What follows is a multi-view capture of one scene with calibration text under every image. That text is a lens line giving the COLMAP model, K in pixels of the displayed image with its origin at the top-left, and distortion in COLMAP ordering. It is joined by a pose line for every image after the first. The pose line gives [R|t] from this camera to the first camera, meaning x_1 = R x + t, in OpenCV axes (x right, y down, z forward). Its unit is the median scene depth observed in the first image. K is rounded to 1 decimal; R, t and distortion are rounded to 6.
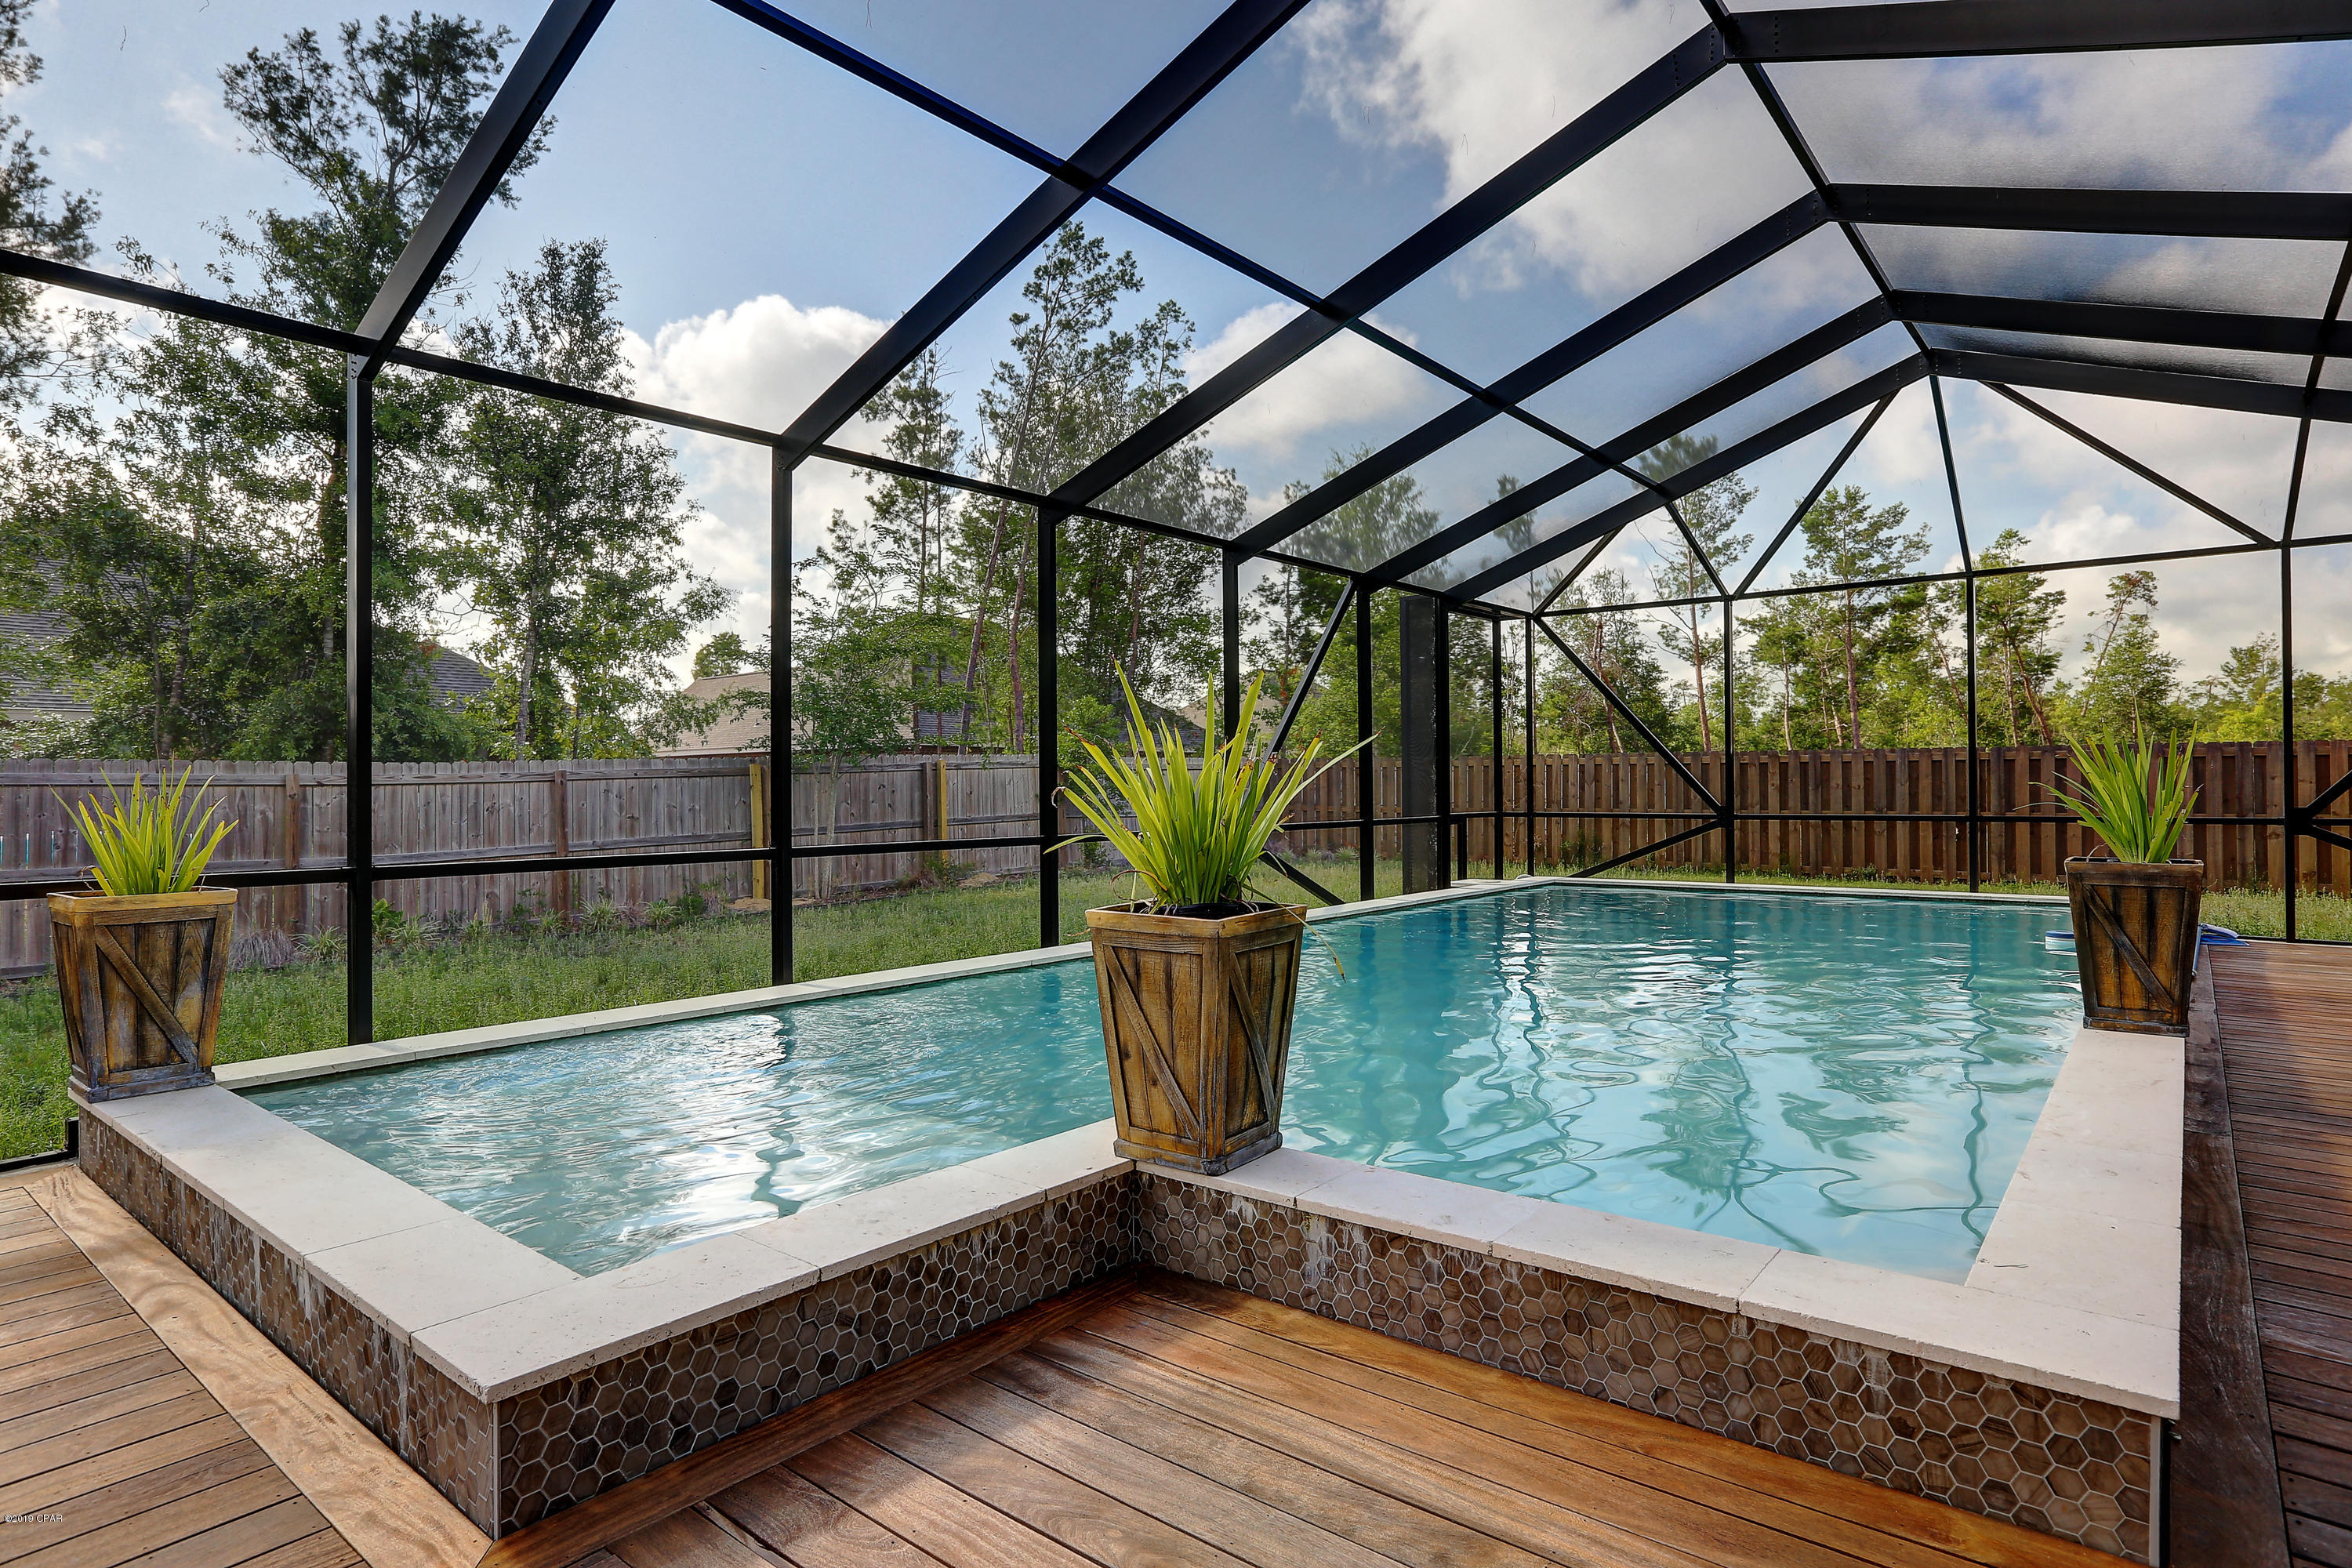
lens RADIAL K [[1257.0, 0, 1176.0], [0, 1257.0, 784.0], [0, 0, 1]] dist [-0.043110, 0.021431]
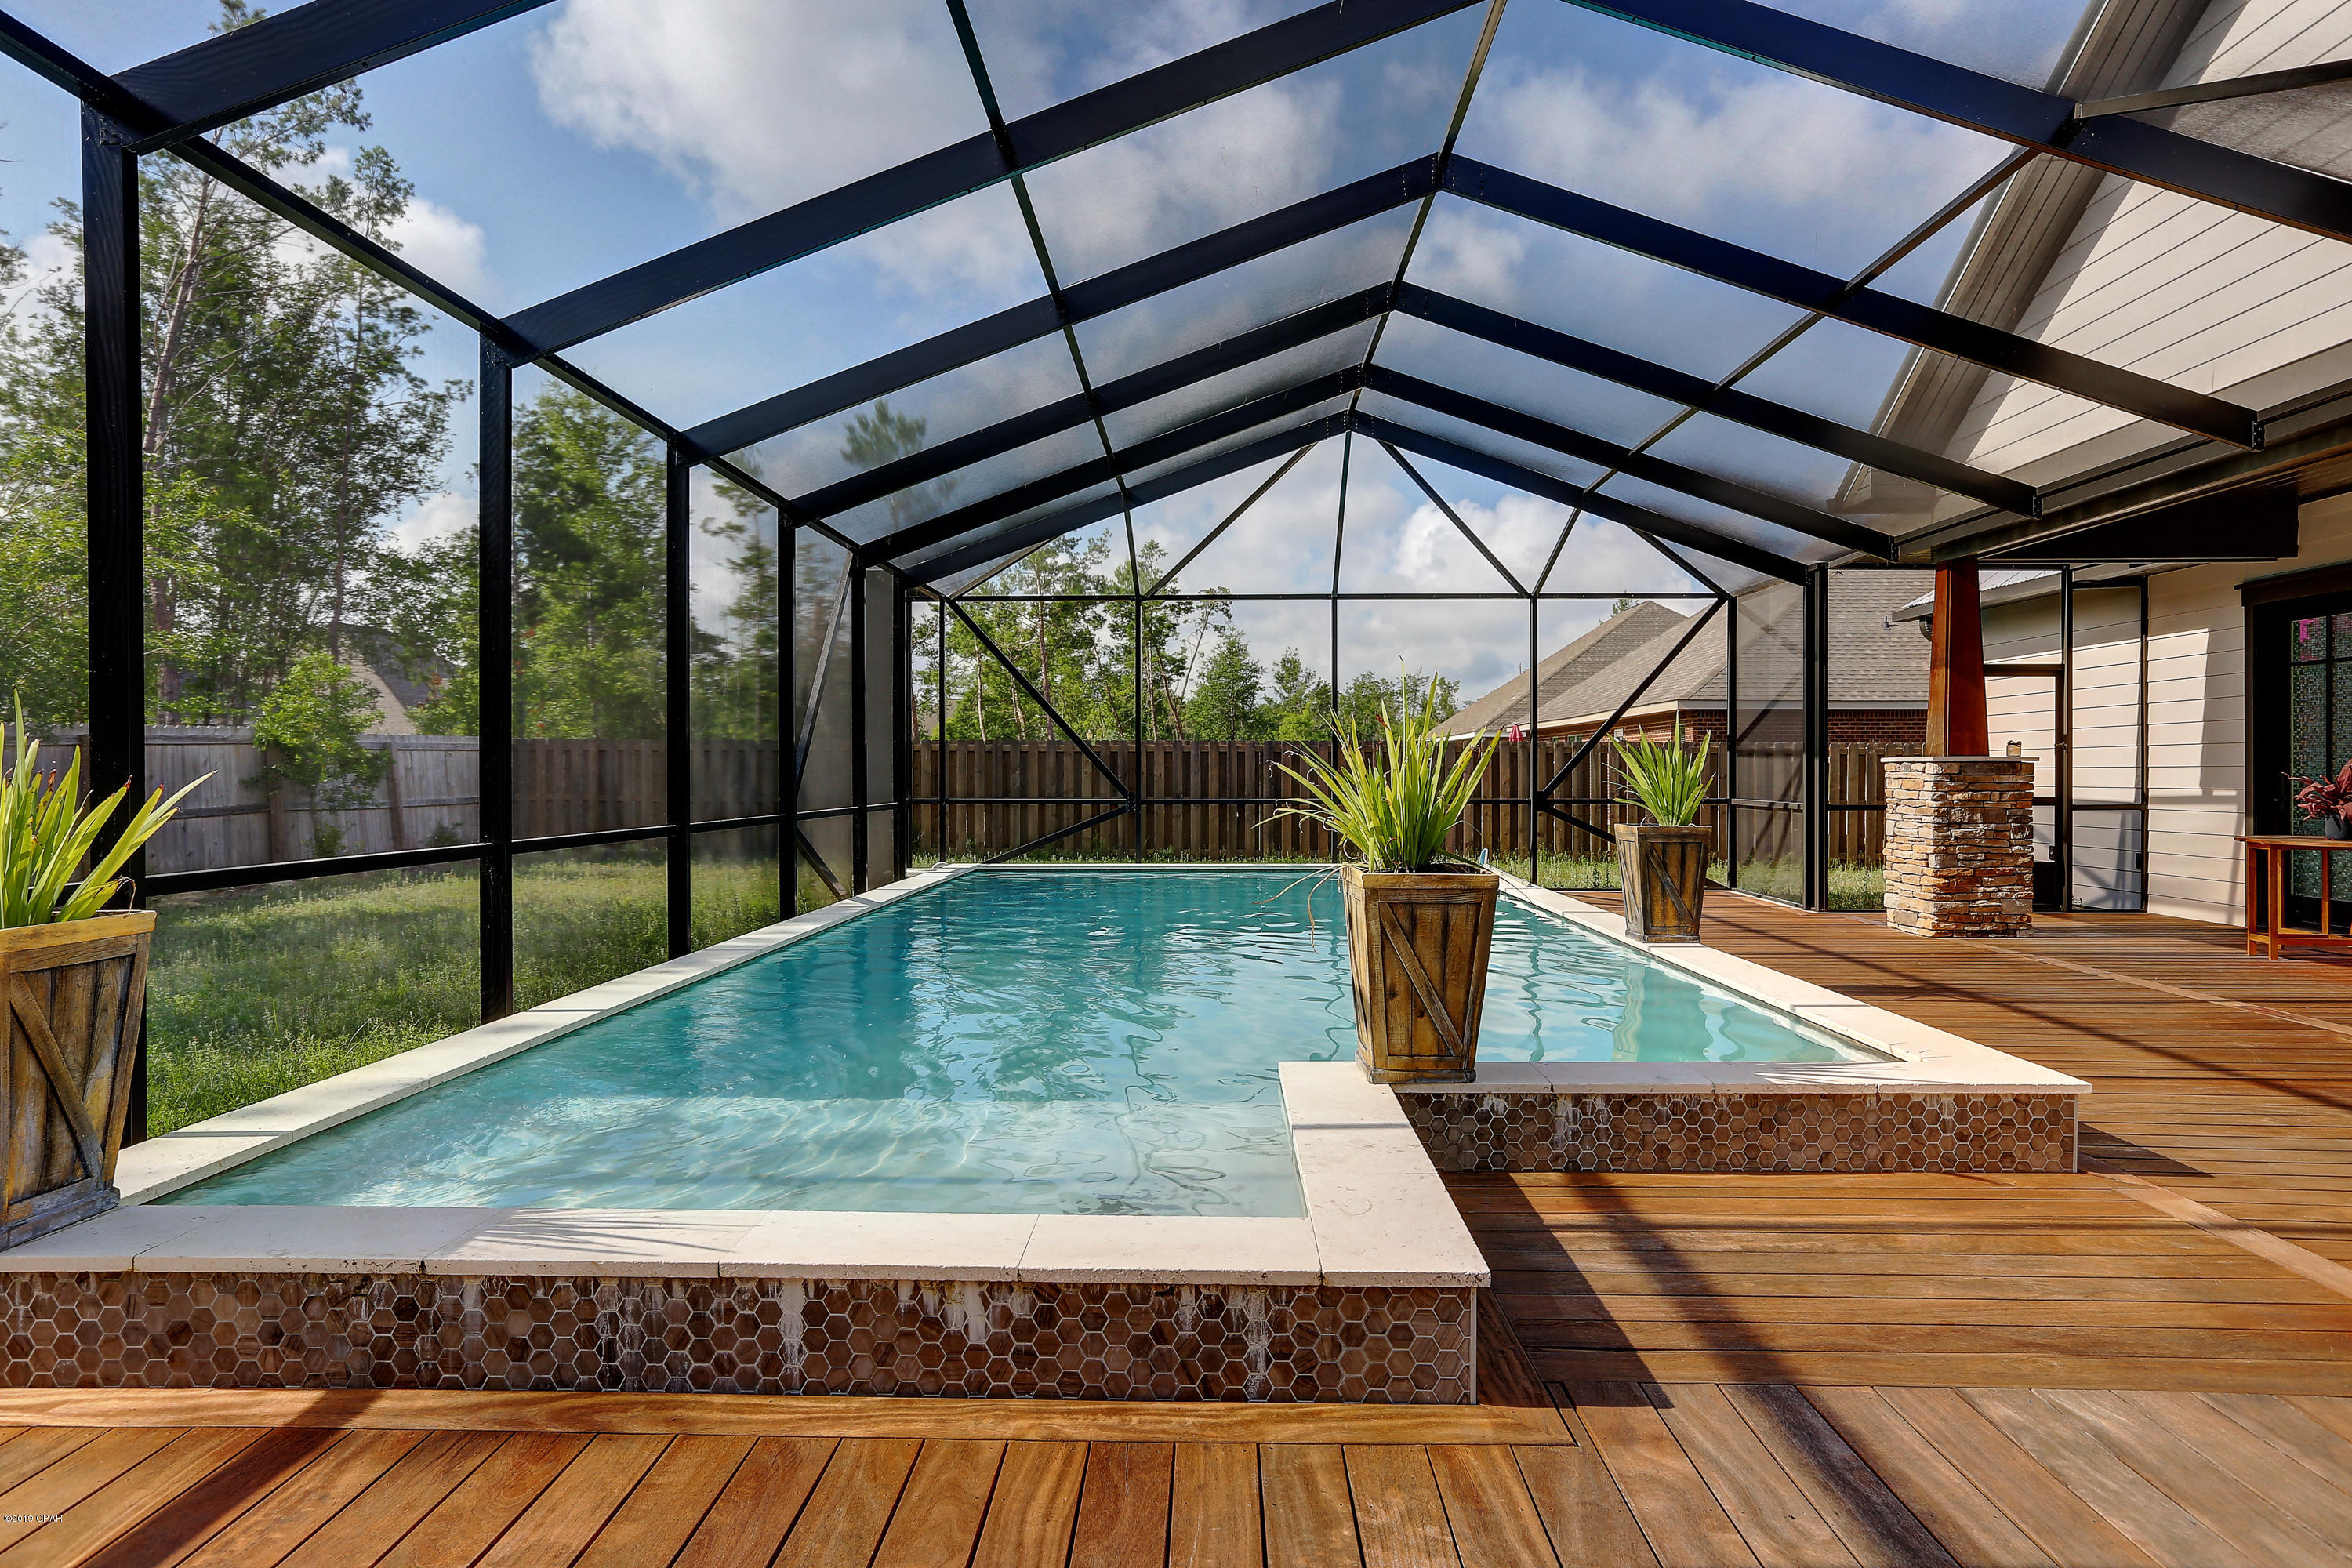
lens RADIAL K [[1393.4, 0, 1176.0], [0, 1393.4, 784.0], [0, 0, 1]] dist [-0.020796, 0.001149]
pose [[0.793367, 0.001058, 0.608743, -0.814886], [-0.006495, 0.999956, 0.006726, 0.008186], [-0.608709, -0.009290, 0.793339, 0.069657]]
